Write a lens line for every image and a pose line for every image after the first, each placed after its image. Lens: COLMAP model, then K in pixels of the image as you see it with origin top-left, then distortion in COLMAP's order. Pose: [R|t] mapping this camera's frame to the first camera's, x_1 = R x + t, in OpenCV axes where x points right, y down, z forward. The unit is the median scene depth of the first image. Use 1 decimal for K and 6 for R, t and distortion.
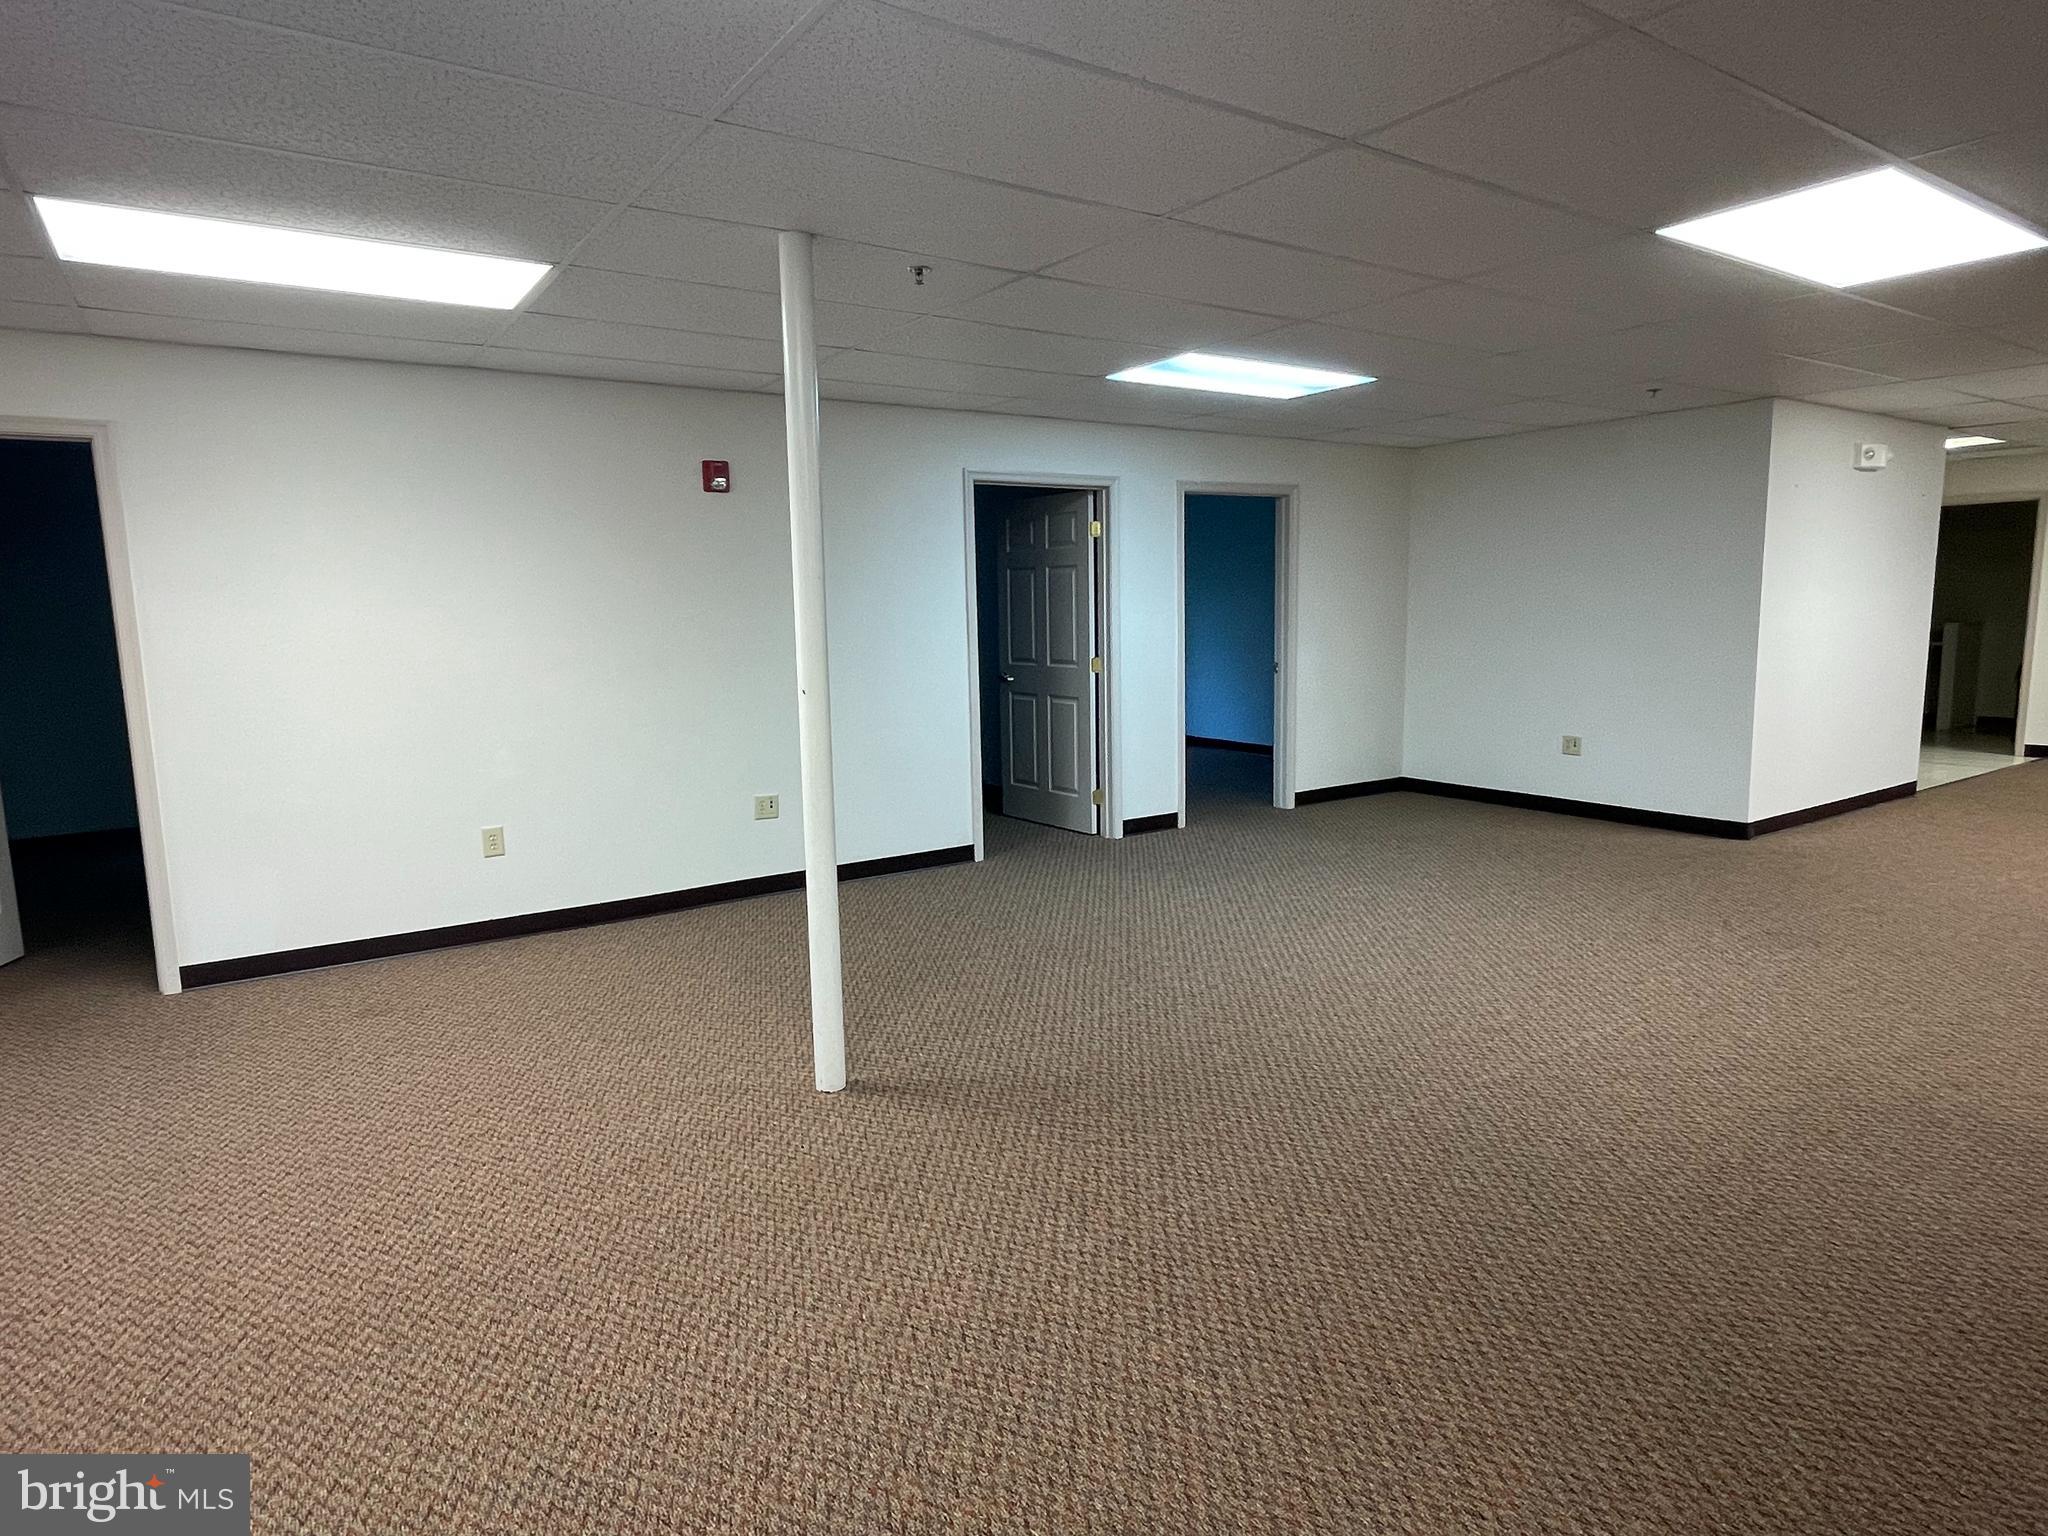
lens RADIAL K [[1163.2, 0, 1012.2], [0, 1163.2, 762.1], [0, 0, 1]] dist [-0.005016, 0.001772]
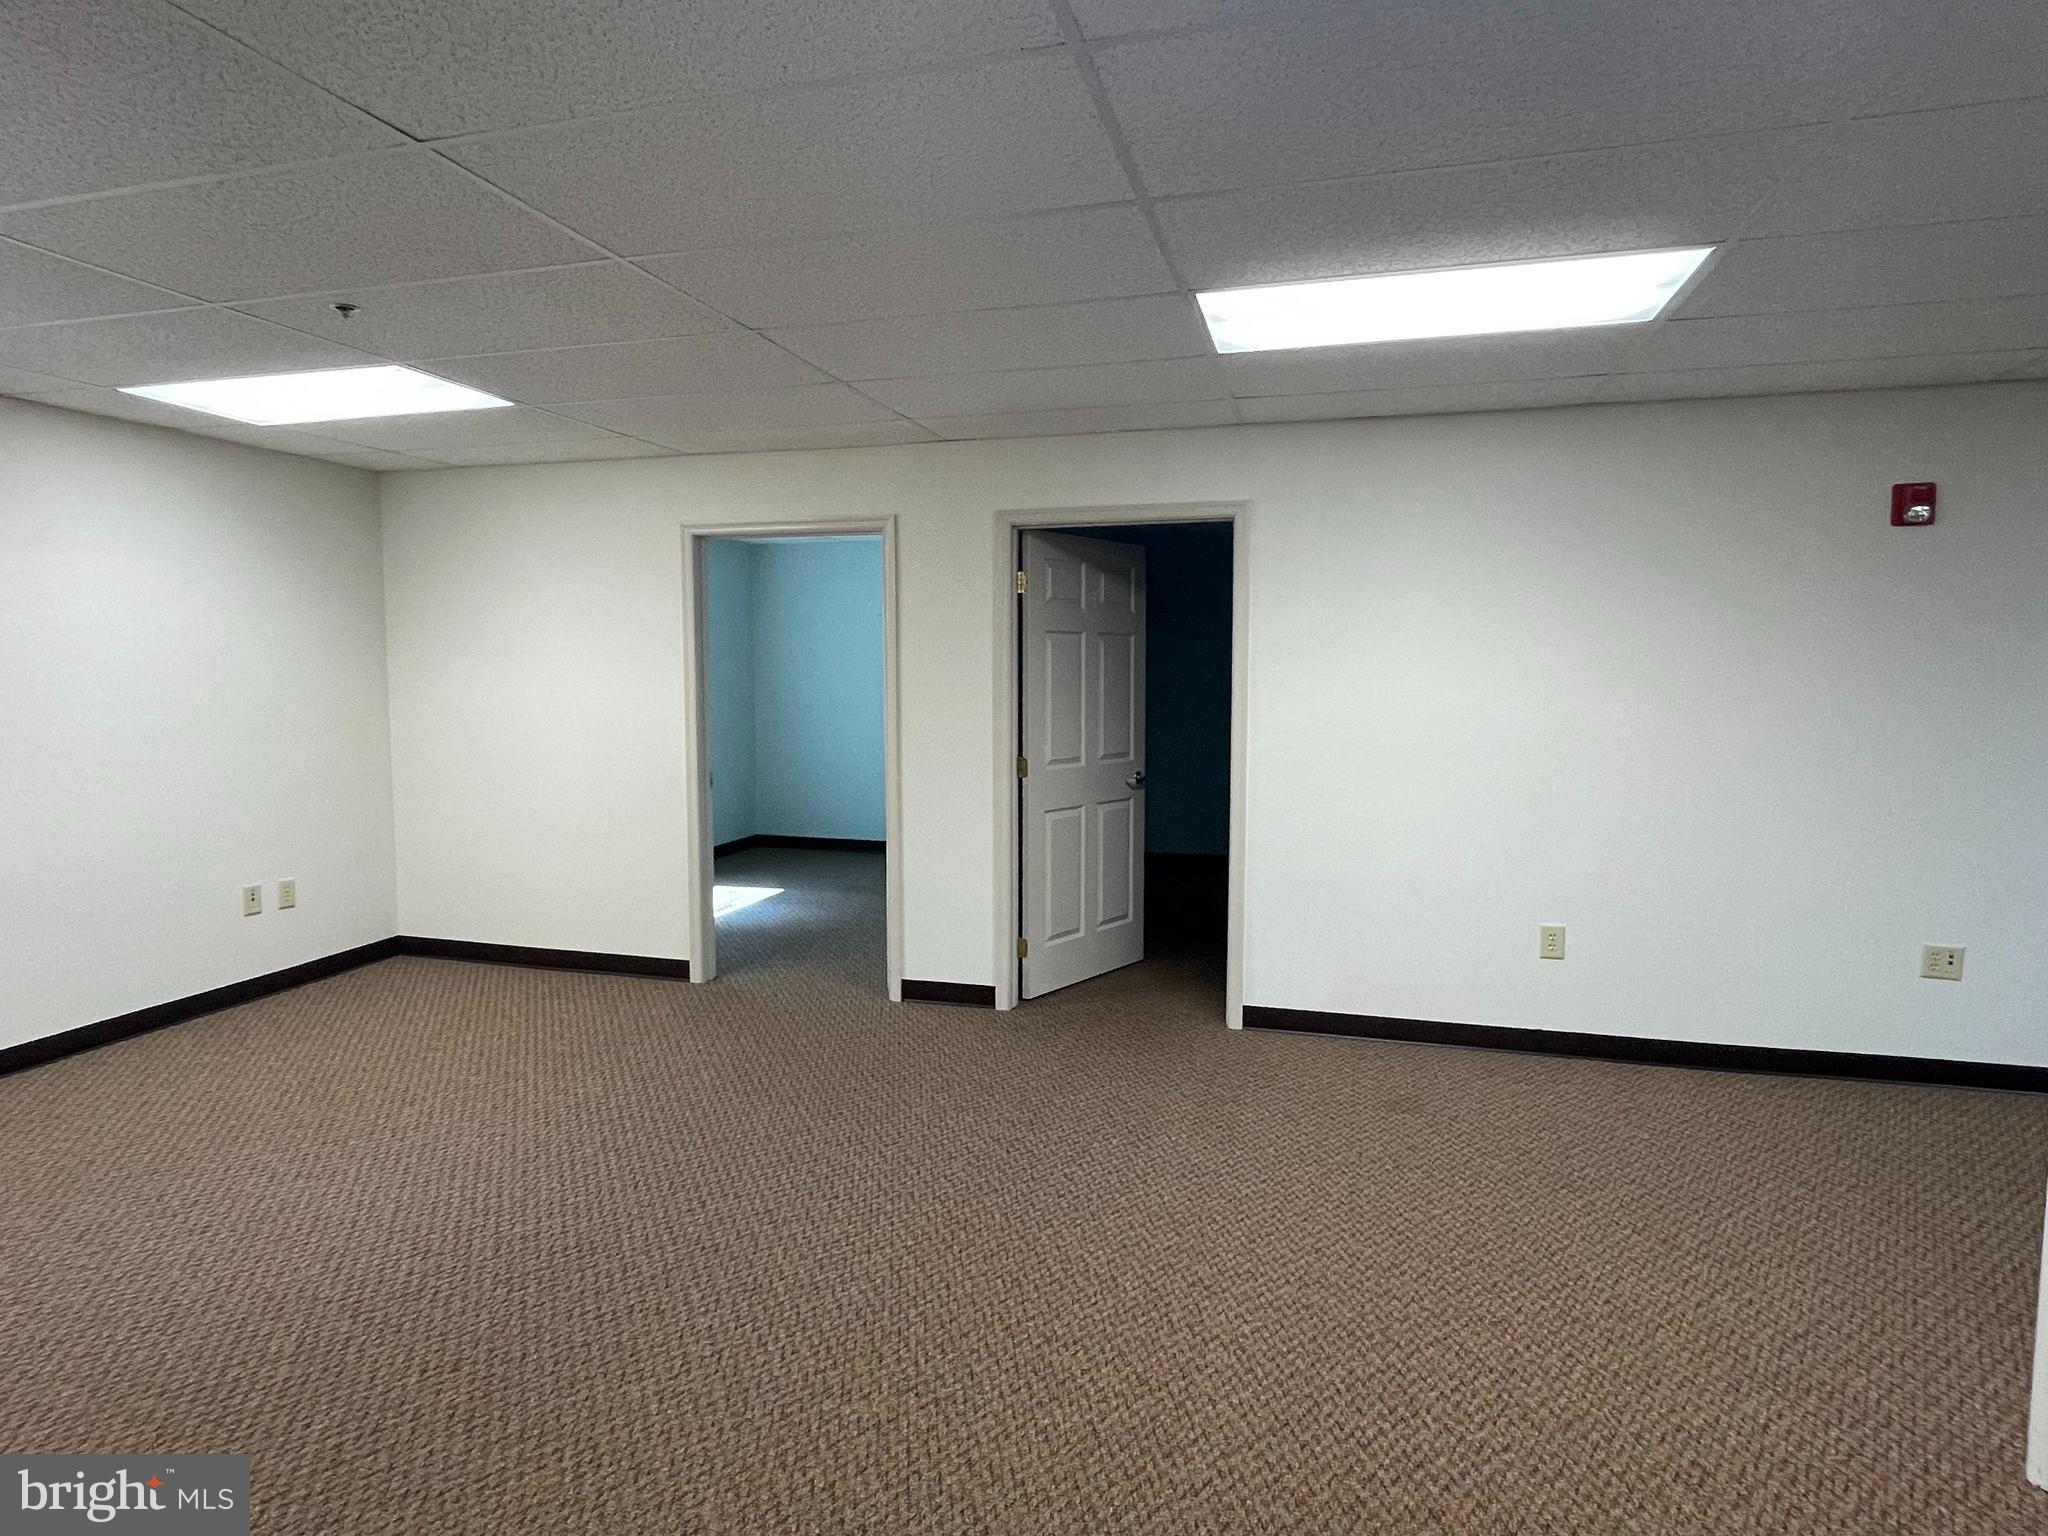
lens RADIAL K [[1163.2, 0, 1012.2], [0, 1163.2, 762.1], [0, 0, 1]] dist [-0.005016, 0.001772]
pose [[0.643456, 0.080780, -0.761209, -0.067115], [-0.117056, 0.993104, 0.006440, -0.029440], [0.756480, 0.084960, 0.648474, 0.143505]]
